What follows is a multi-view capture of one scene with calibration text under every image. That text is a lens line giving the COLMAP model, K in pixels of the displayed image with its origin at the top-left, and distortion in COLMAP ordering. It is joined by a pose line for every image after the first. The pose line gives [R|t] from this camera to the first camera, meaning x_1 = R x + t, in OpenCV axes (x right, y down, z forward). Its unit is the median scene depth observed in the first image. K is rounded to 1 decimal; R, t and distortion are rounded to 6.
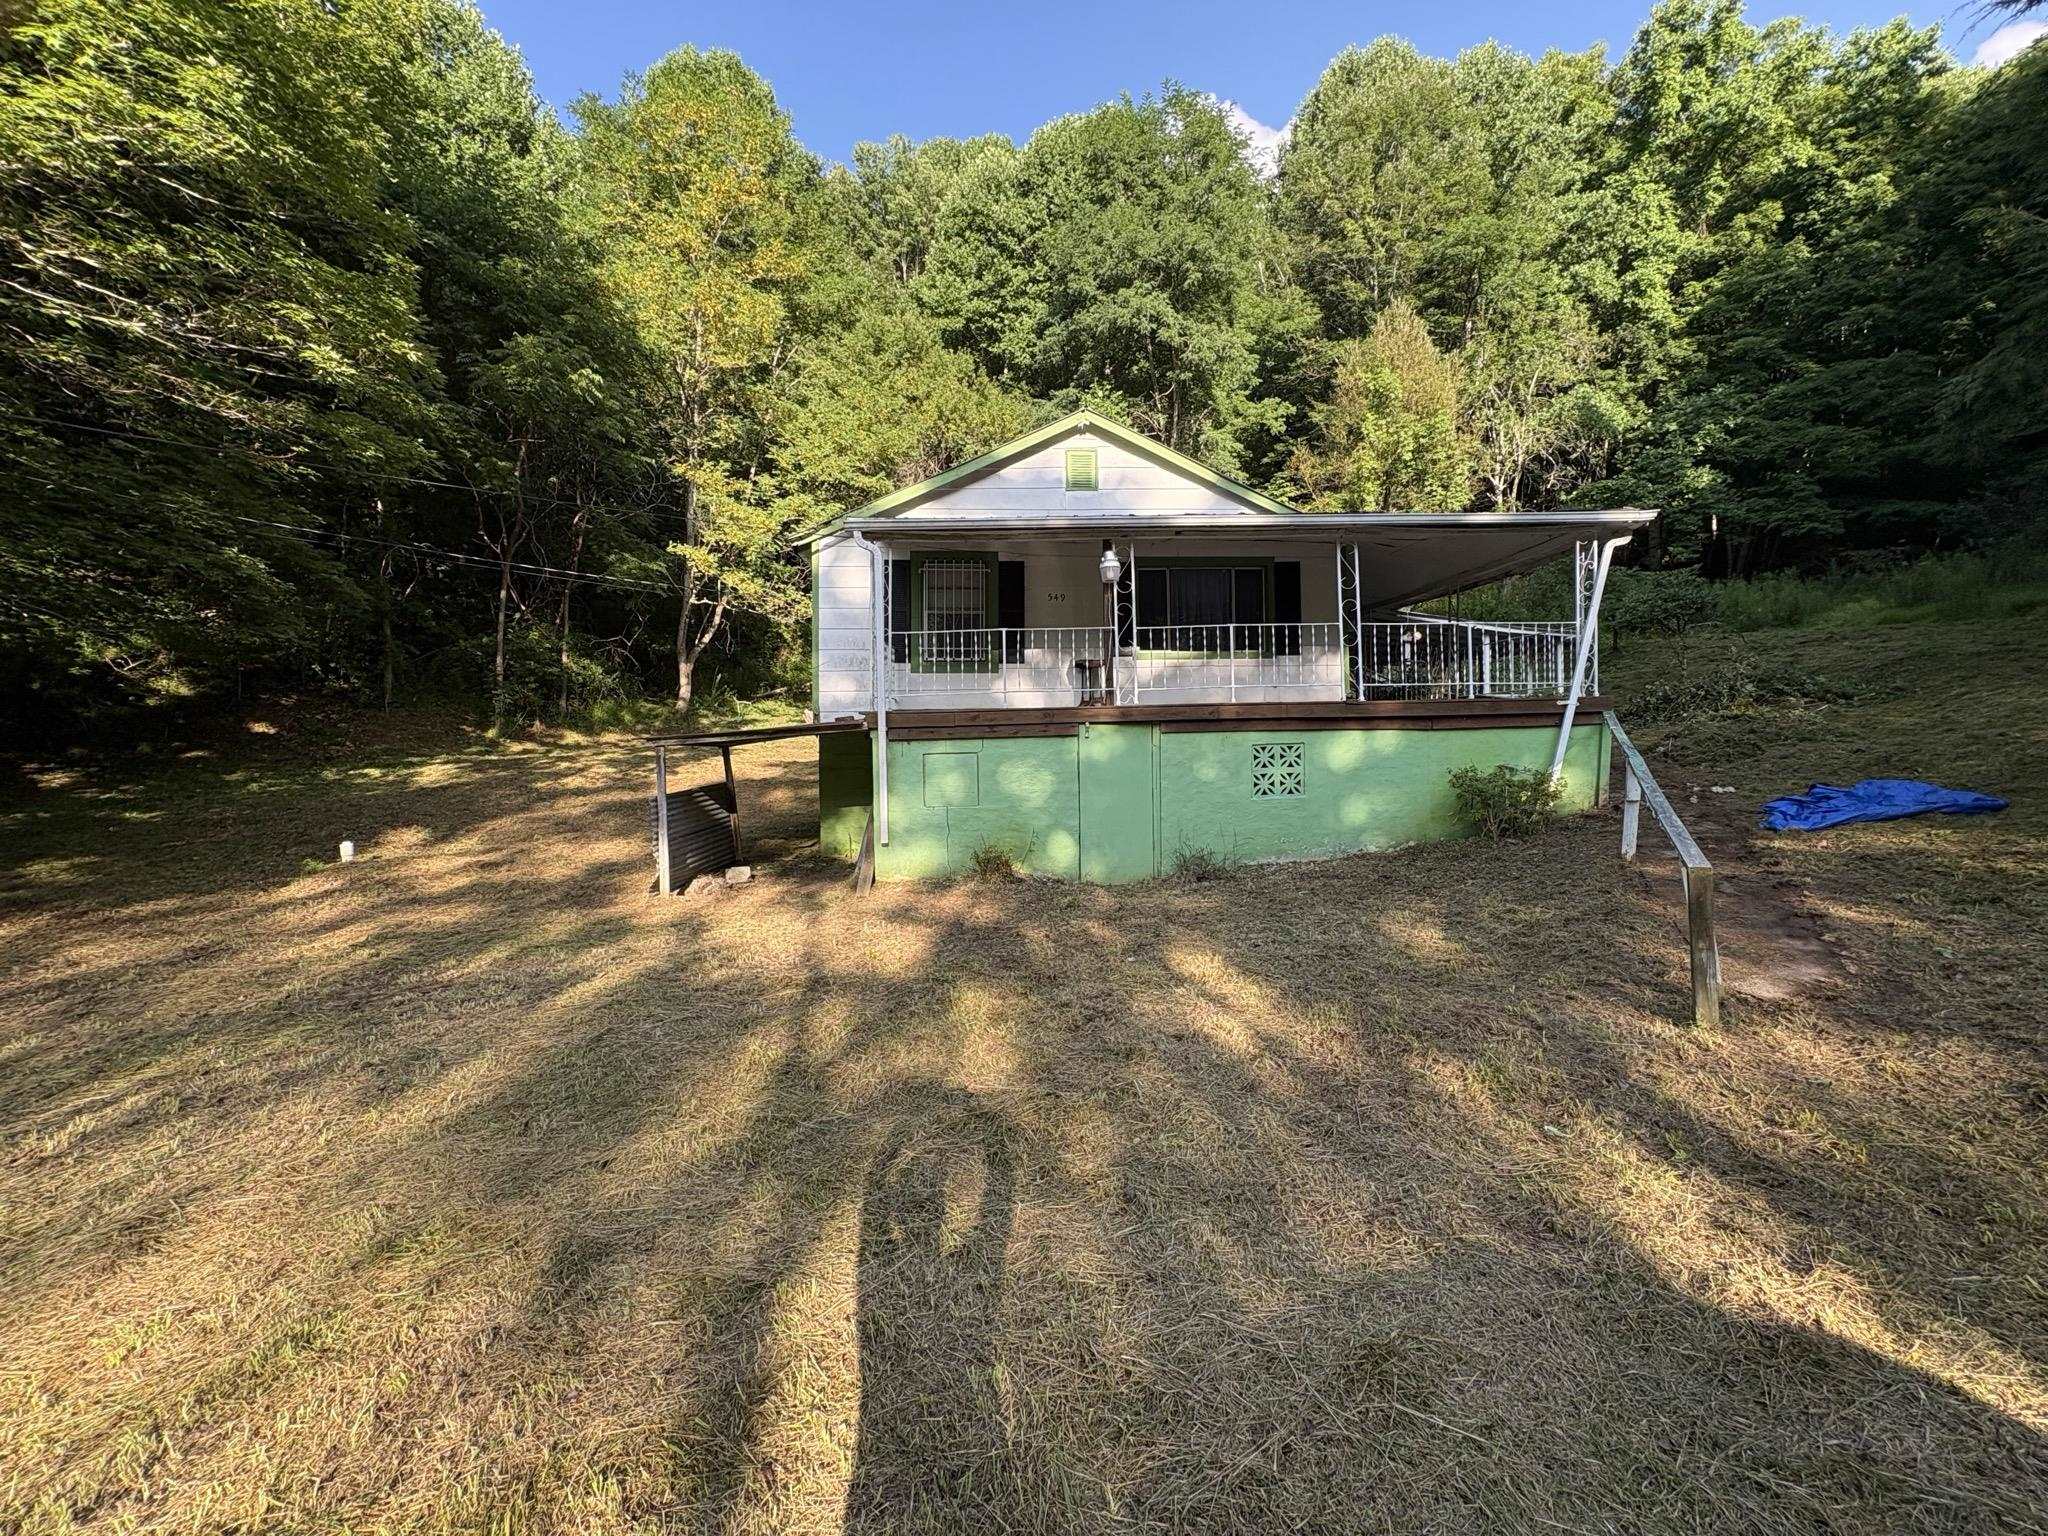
lens RADIAL K [[816.2, 0, 1021.7], [0, 816.2, 761.3], [0, 0, 1]] dist [0.001127, 0.000568]
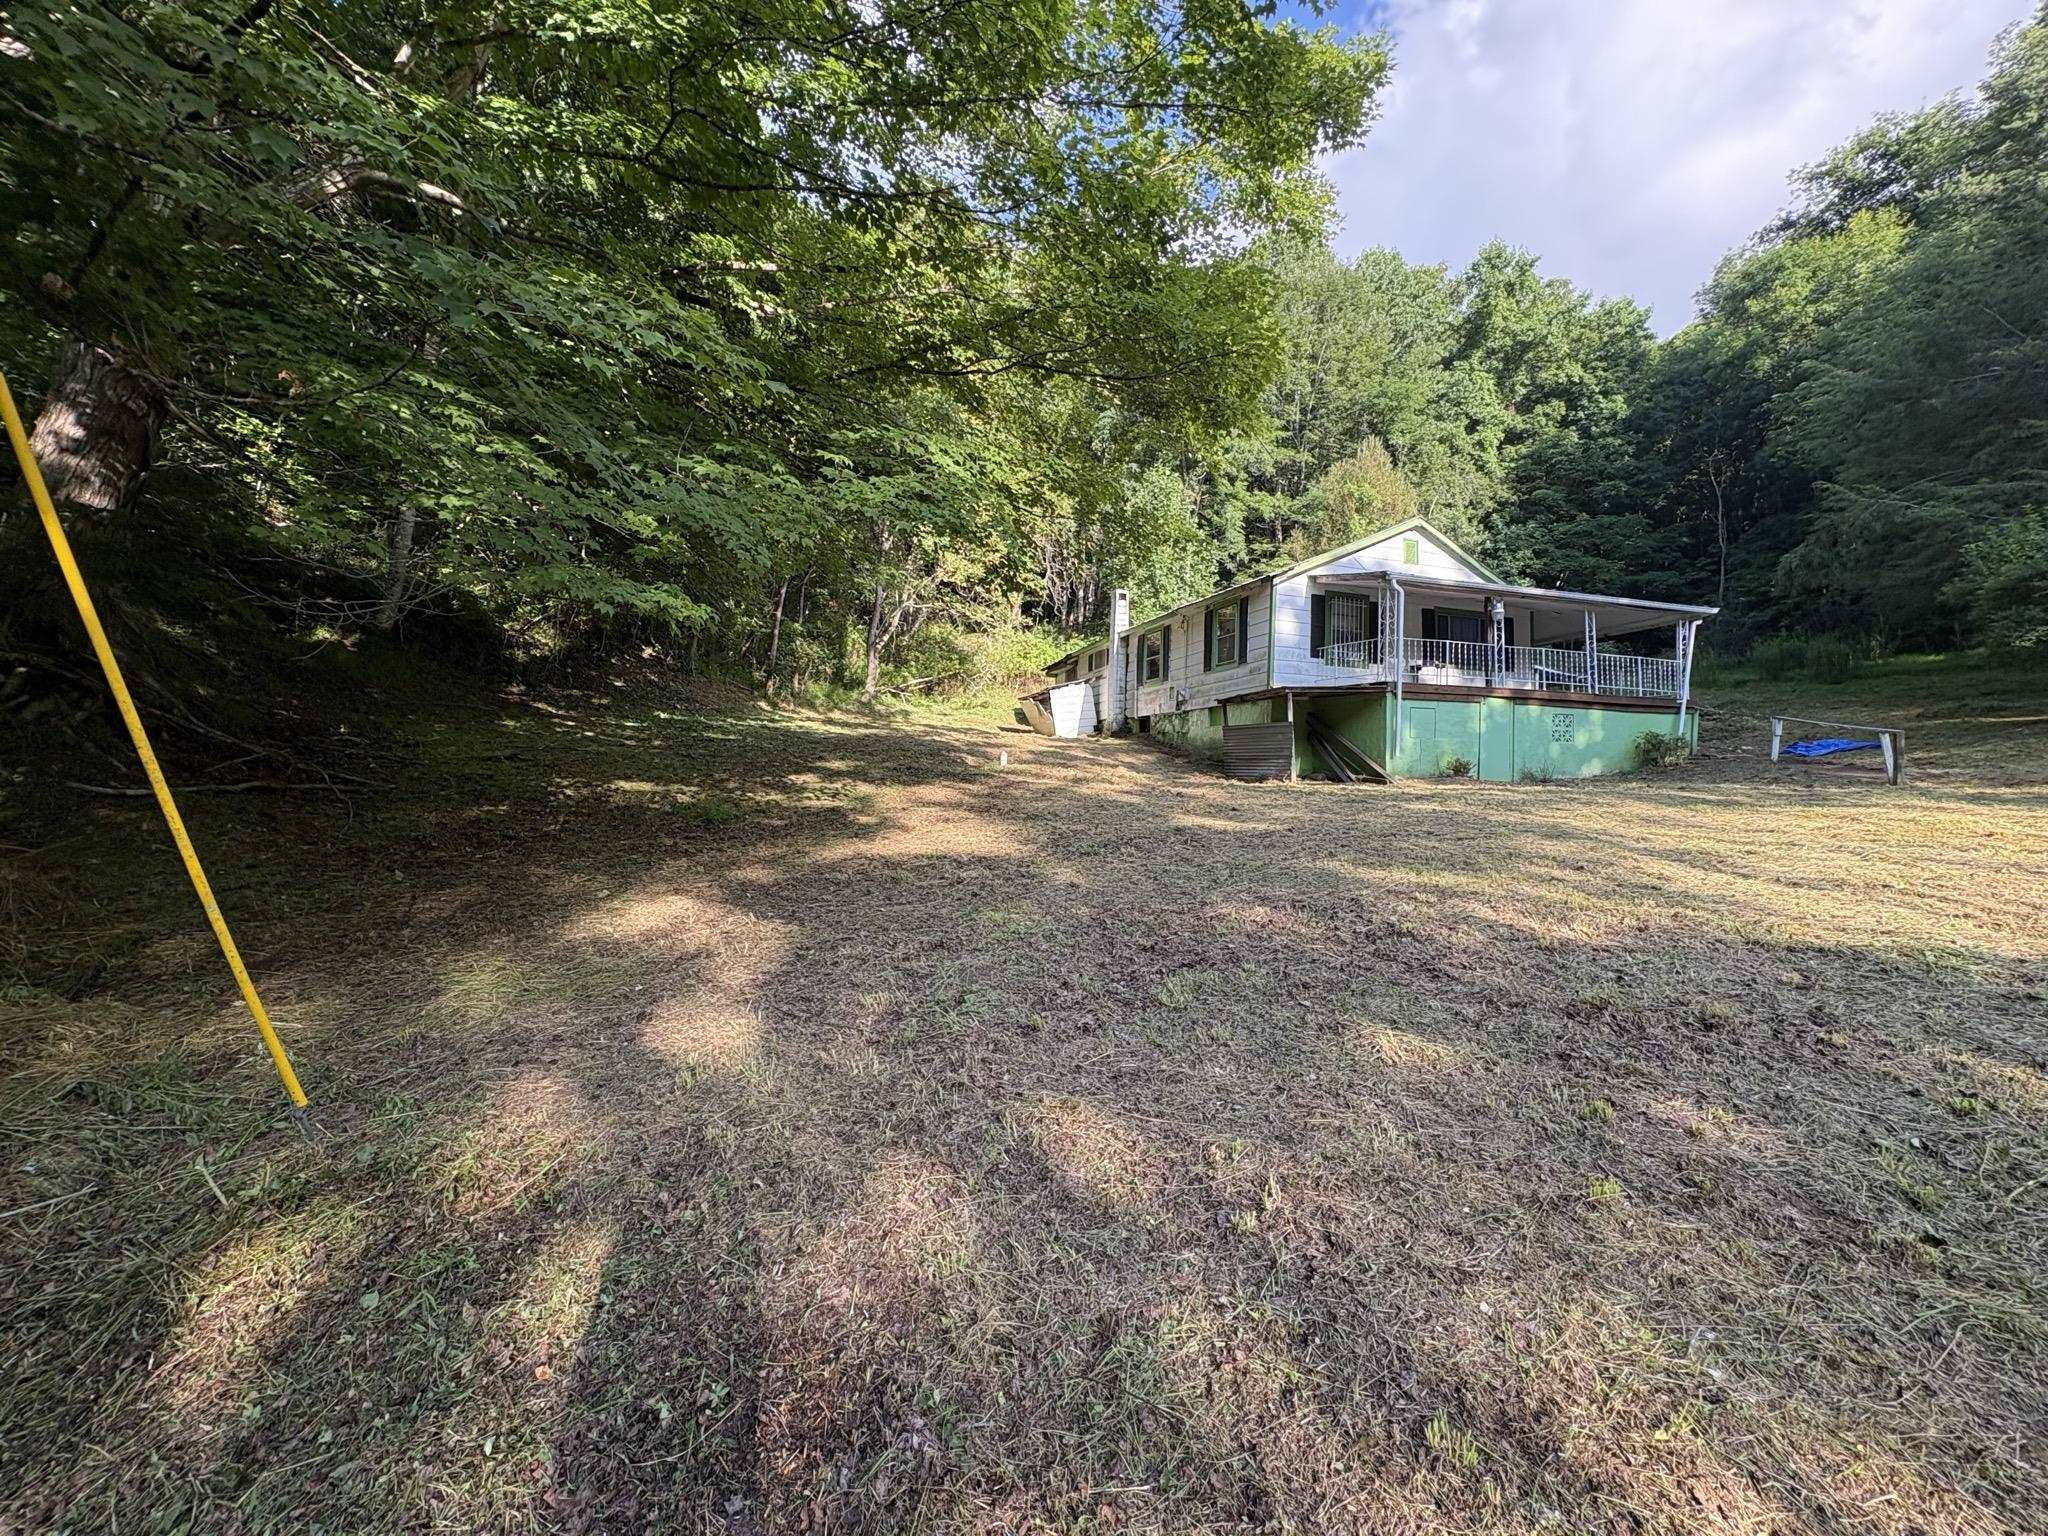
lens RADIAL K [[808.9, 0, 1024.3], [0, 808.9, 765.8], [0, 0, 1]] dist [0.001208, -0.000377]
pose [[0.964081, 0.041354, 0.262368, -0.458544], [-0.031276, 0.998608, -0.042475, 0.072192], [-0.263759, 0.032744, 0.964033, -0.152160]]
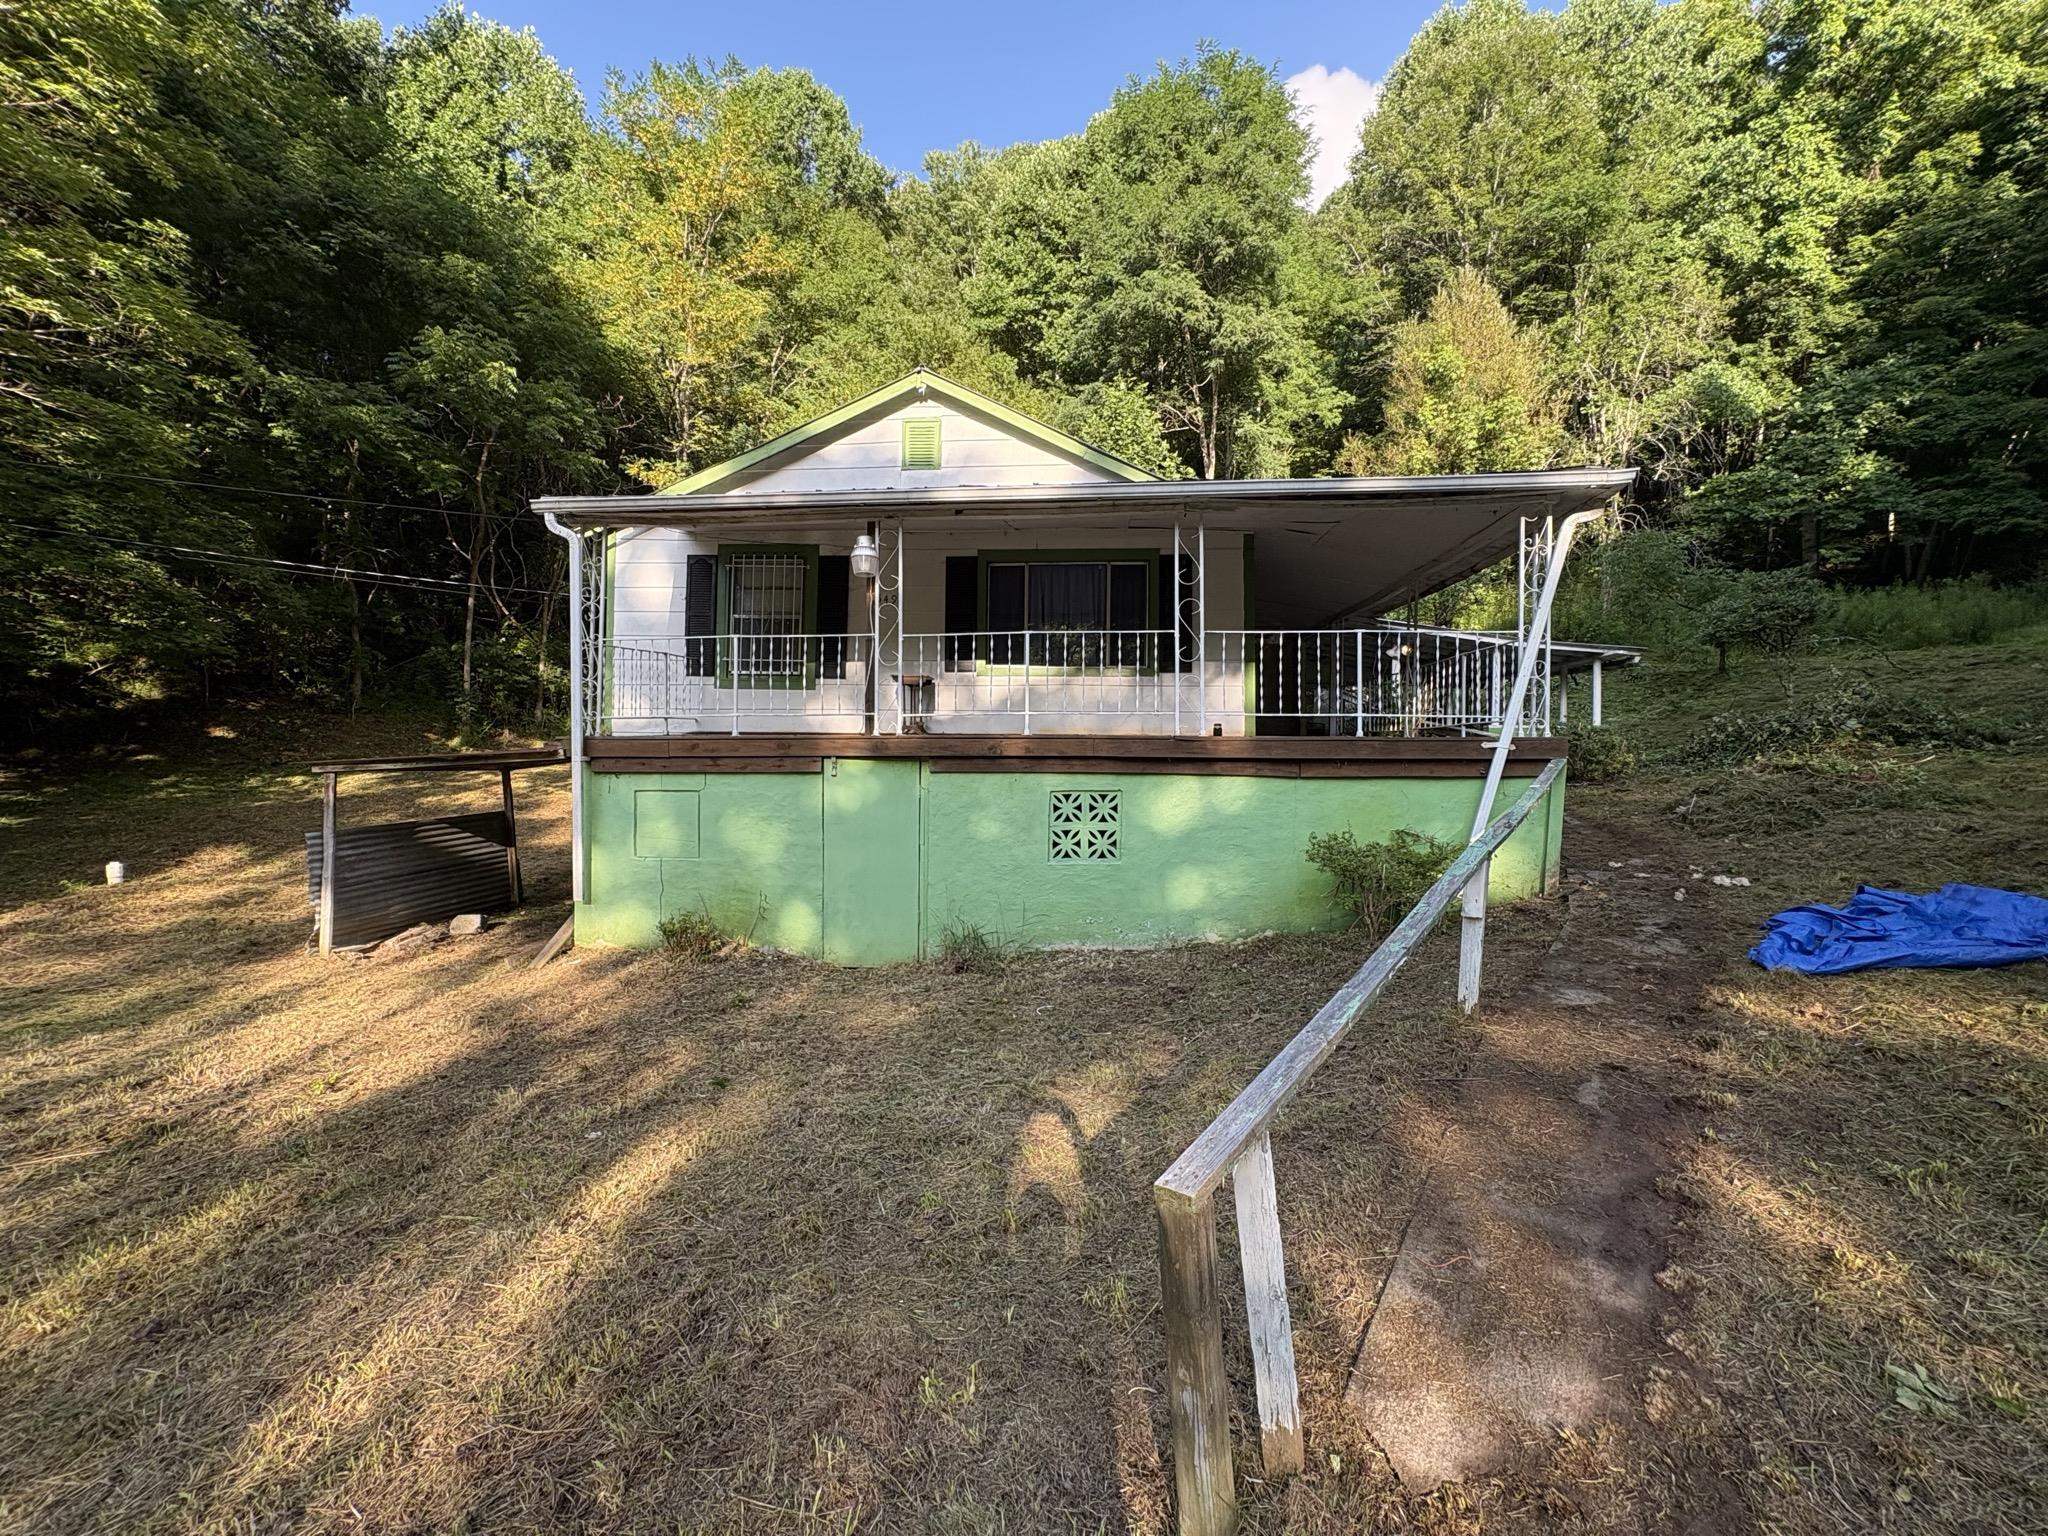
lens RADIAL K [[816.5, 0, 1021.1], [0, 816.5, 763.0], [0, 0, 1]] dist [0.002080, -0.000024]
pose [[0.991462, 0.026351, -0.127705, 0.119371], [-0.028114, 0.999532, -0.012018, -0.012446], [0.127329, 0.015505, 0.991739, 0.084956]]
